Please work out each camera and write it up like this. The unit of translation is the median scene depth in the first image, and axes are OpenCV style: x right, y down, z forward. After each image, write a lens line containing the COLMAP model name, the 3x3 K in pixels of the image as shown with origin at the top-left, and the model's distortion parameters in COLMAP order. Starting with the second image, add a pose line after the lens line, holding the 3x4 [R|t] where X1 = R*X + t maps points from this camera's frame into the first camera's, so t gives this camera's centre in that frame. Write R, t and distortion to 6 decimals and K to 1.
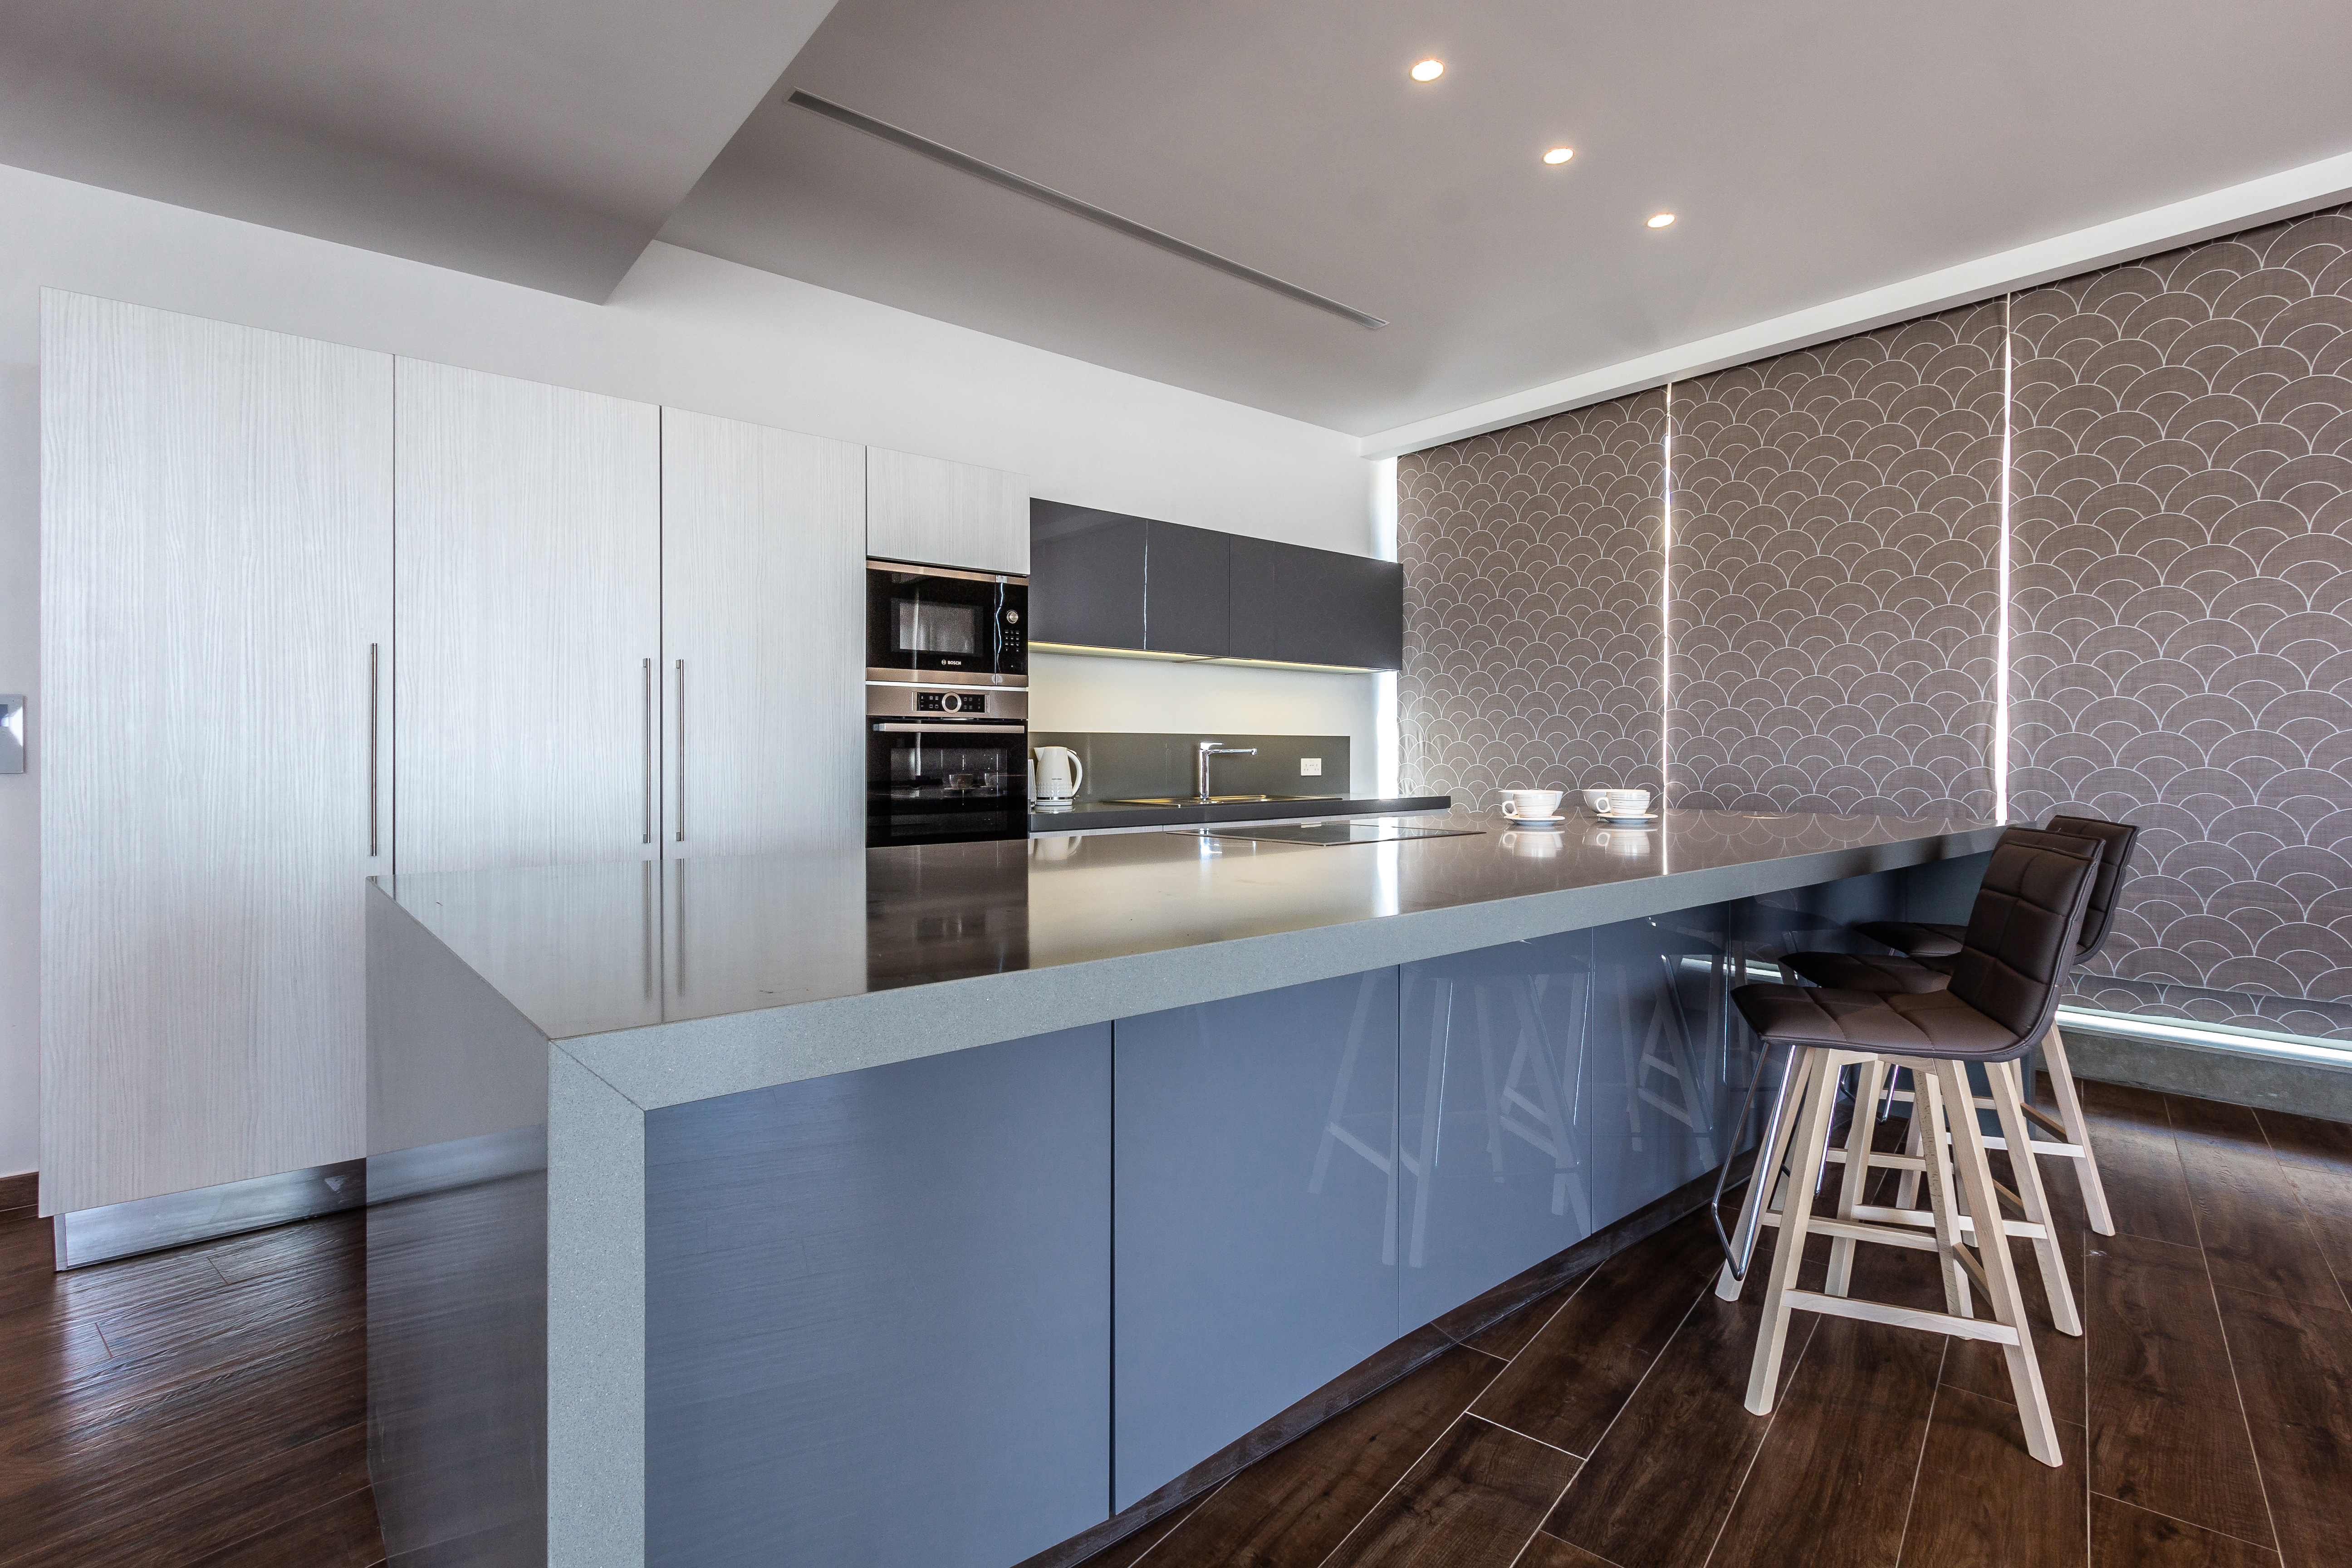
lens RADIAL K [[1102.2, 0, 1169.6], [0, 1102.2, 774.7], [0, 0, 1]] dist [0.011007, -0.004685]
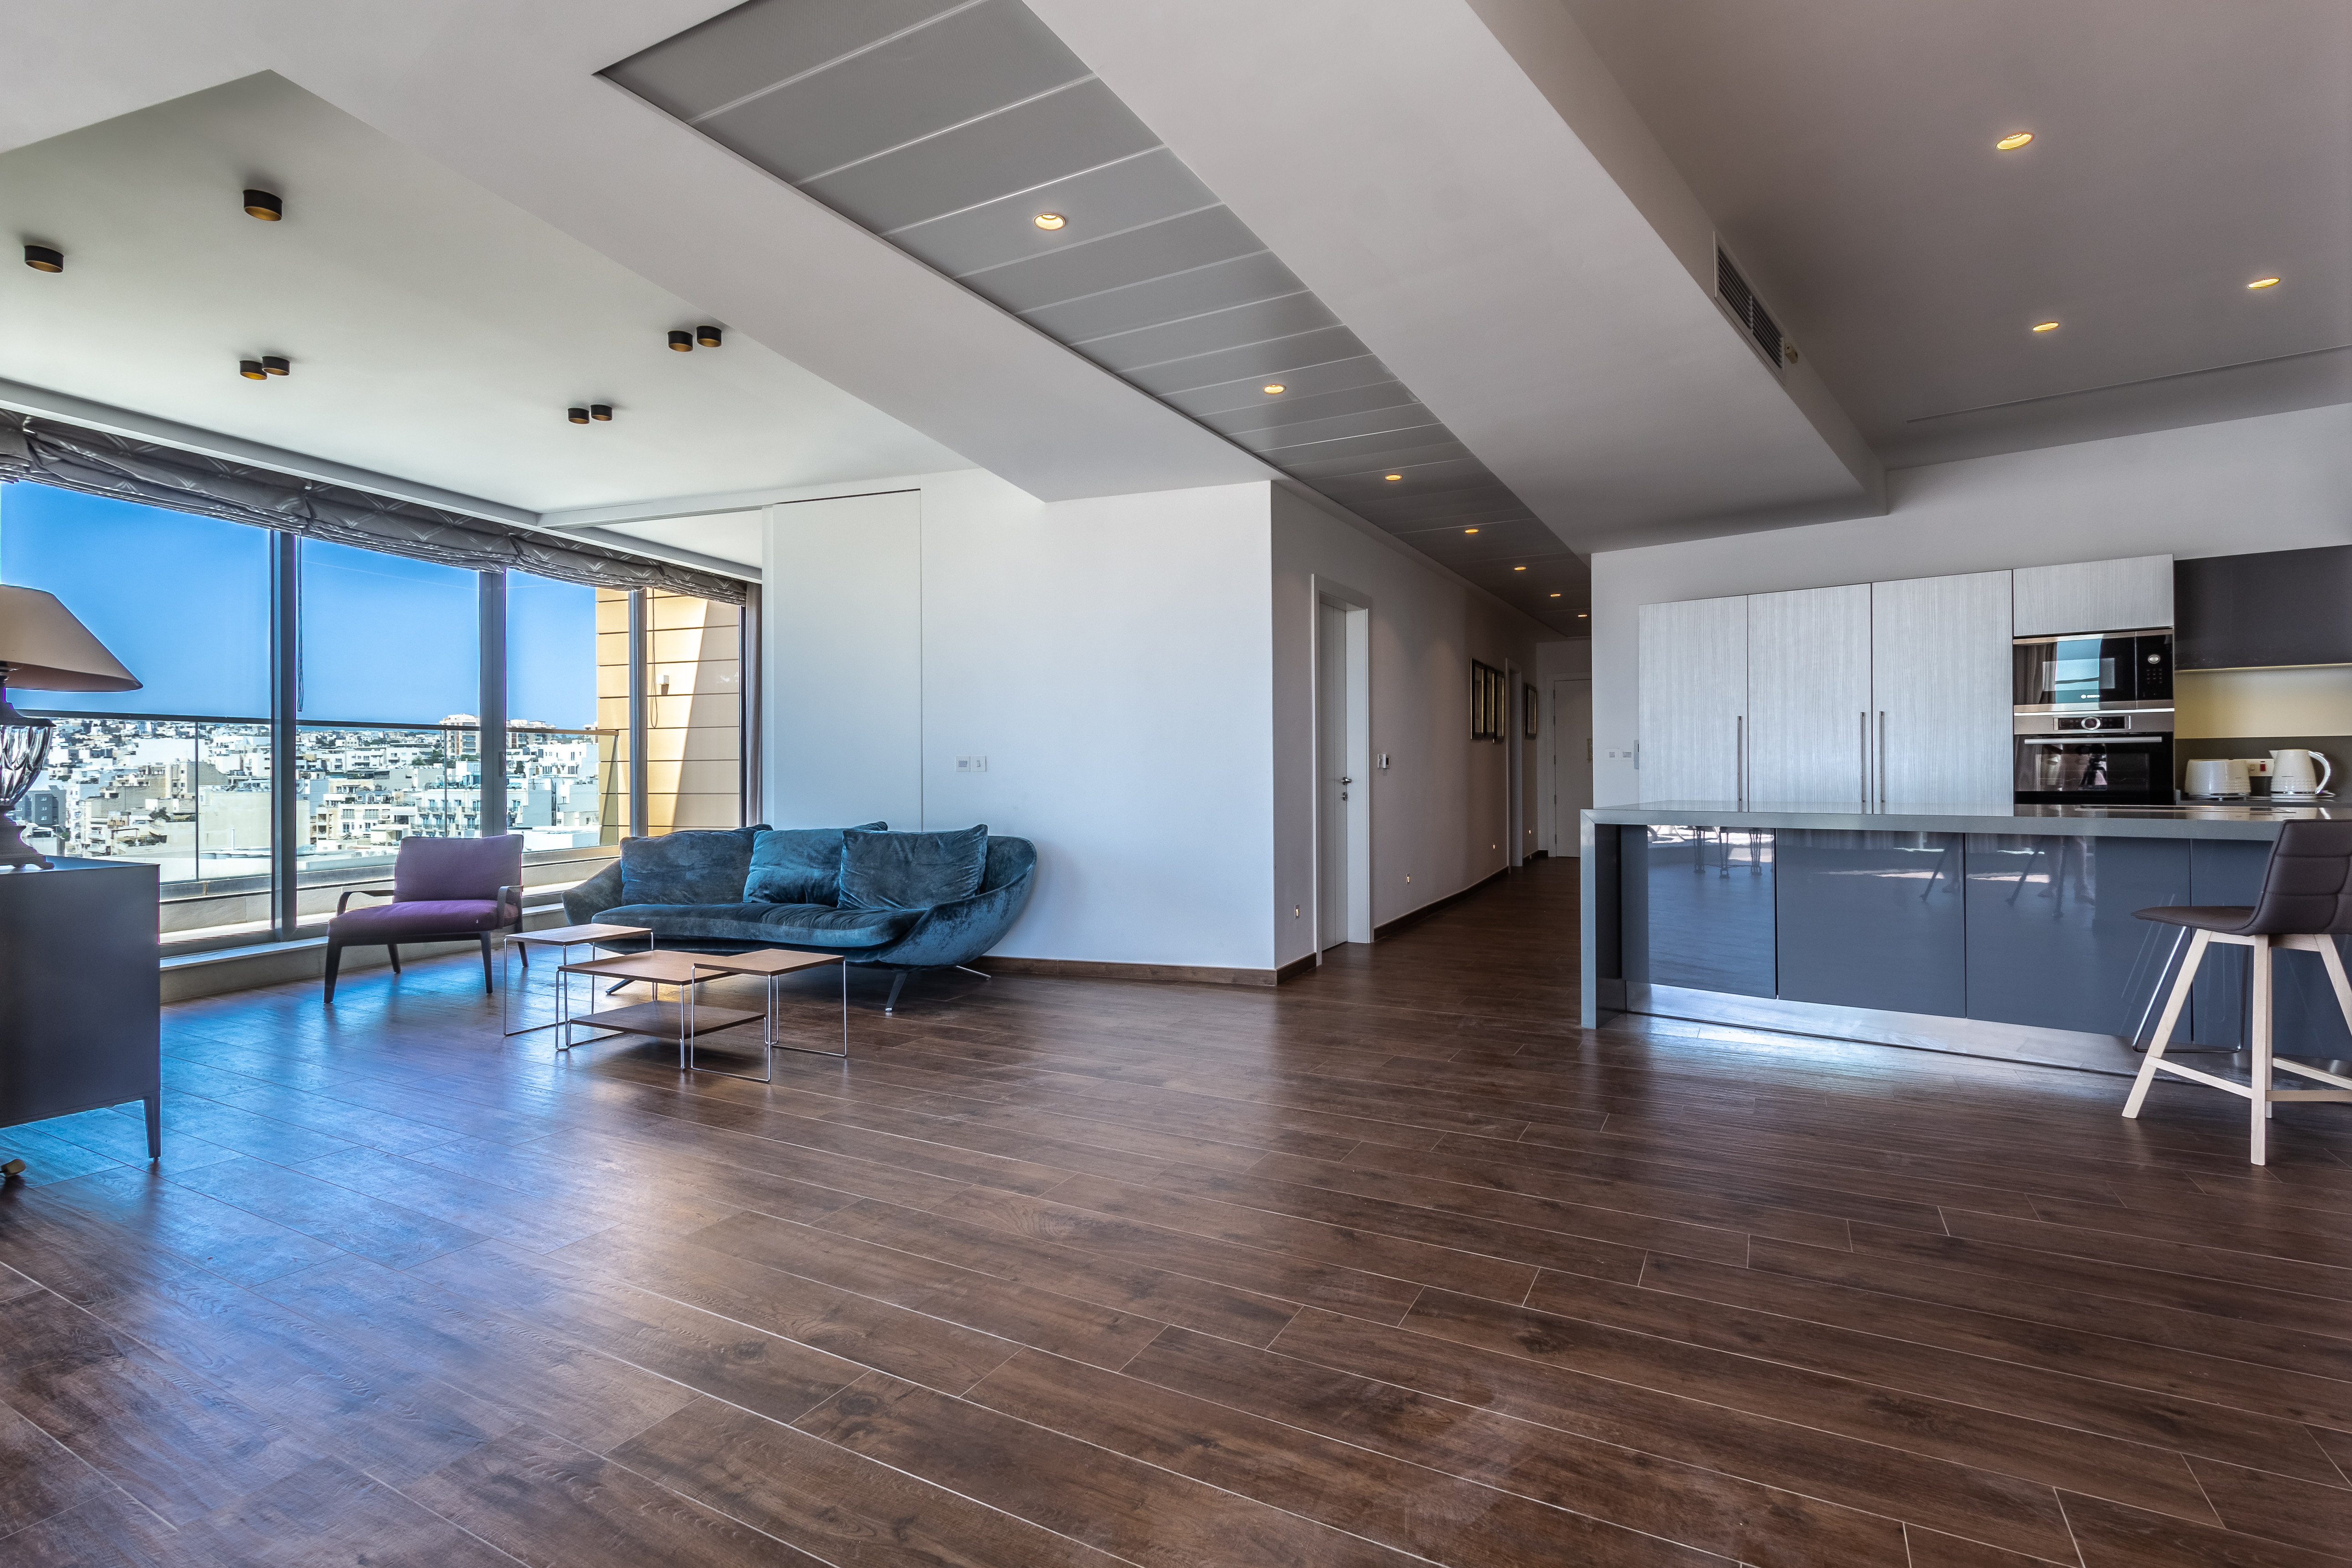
lens RADIAL K [[1102.2, 0, 1153.8], [0, 1102.2, 779.3], [0, 0, 1]] dist [0.011007, -0.004685]
pose [[0.157001, 0.011666, -0.987530, 1.041502], [-0.006130, 0.999922, 0.010838, 0.002410], [0.987579, 0.004352, 0.157060, -0.464975]]
